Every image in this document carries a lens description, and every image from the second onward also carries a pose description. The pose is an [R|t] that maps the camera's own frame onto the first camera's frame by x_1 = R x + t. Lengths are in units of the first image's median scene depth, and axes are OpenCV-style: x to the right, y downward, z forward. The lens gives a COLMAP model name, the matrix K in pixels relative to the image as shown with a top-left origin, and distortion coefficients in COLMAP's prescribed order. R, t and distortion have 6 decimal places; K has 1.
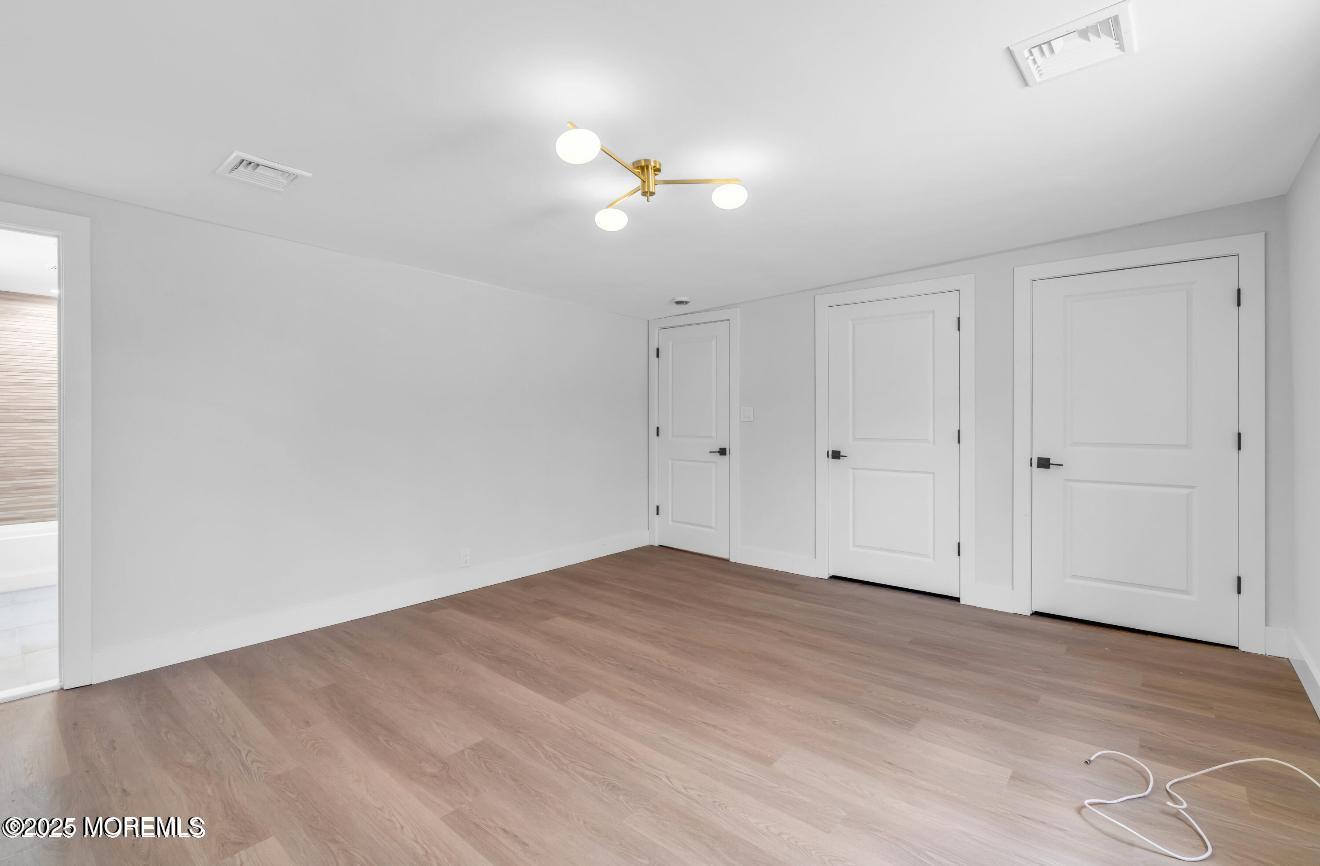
lens RADIAL K [[610.5, 0, 655.4], [0, 610.5, 422.3], [0, 0, 1]] dist [-0.000551, 0.000053]
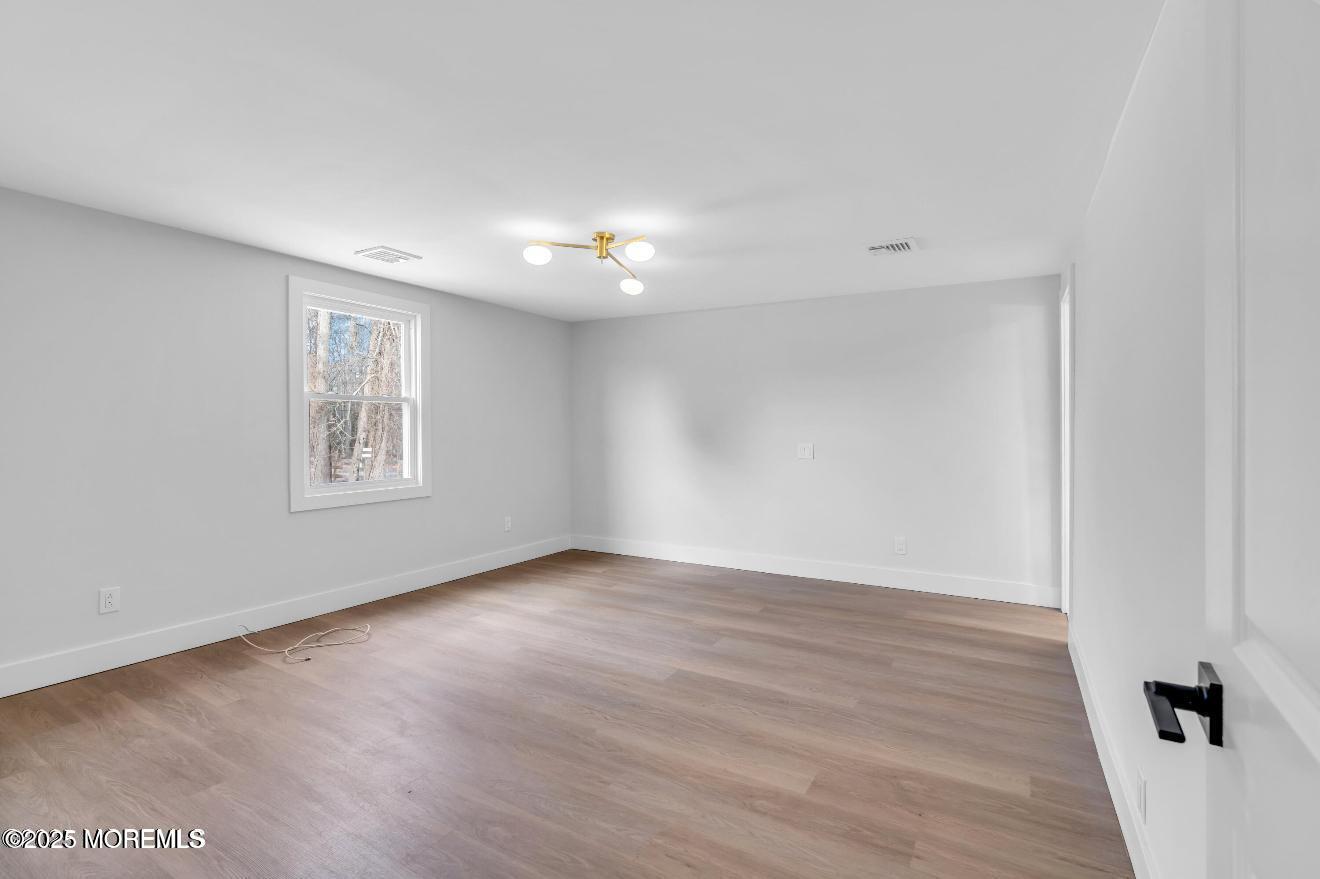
lens RADIAL K [[595.3, 0, 657.6], [0, 595.3, 438.2], [0, 0, 1]] dist [-0.003365, 0.000282]
pose [[-0.985519, 0.007452, -0.169403, 0.075225], [0.004146, 0.999794, 0.019862, -0.013337], [0.169516, 0.018872, -0.985347, 1.938836]]
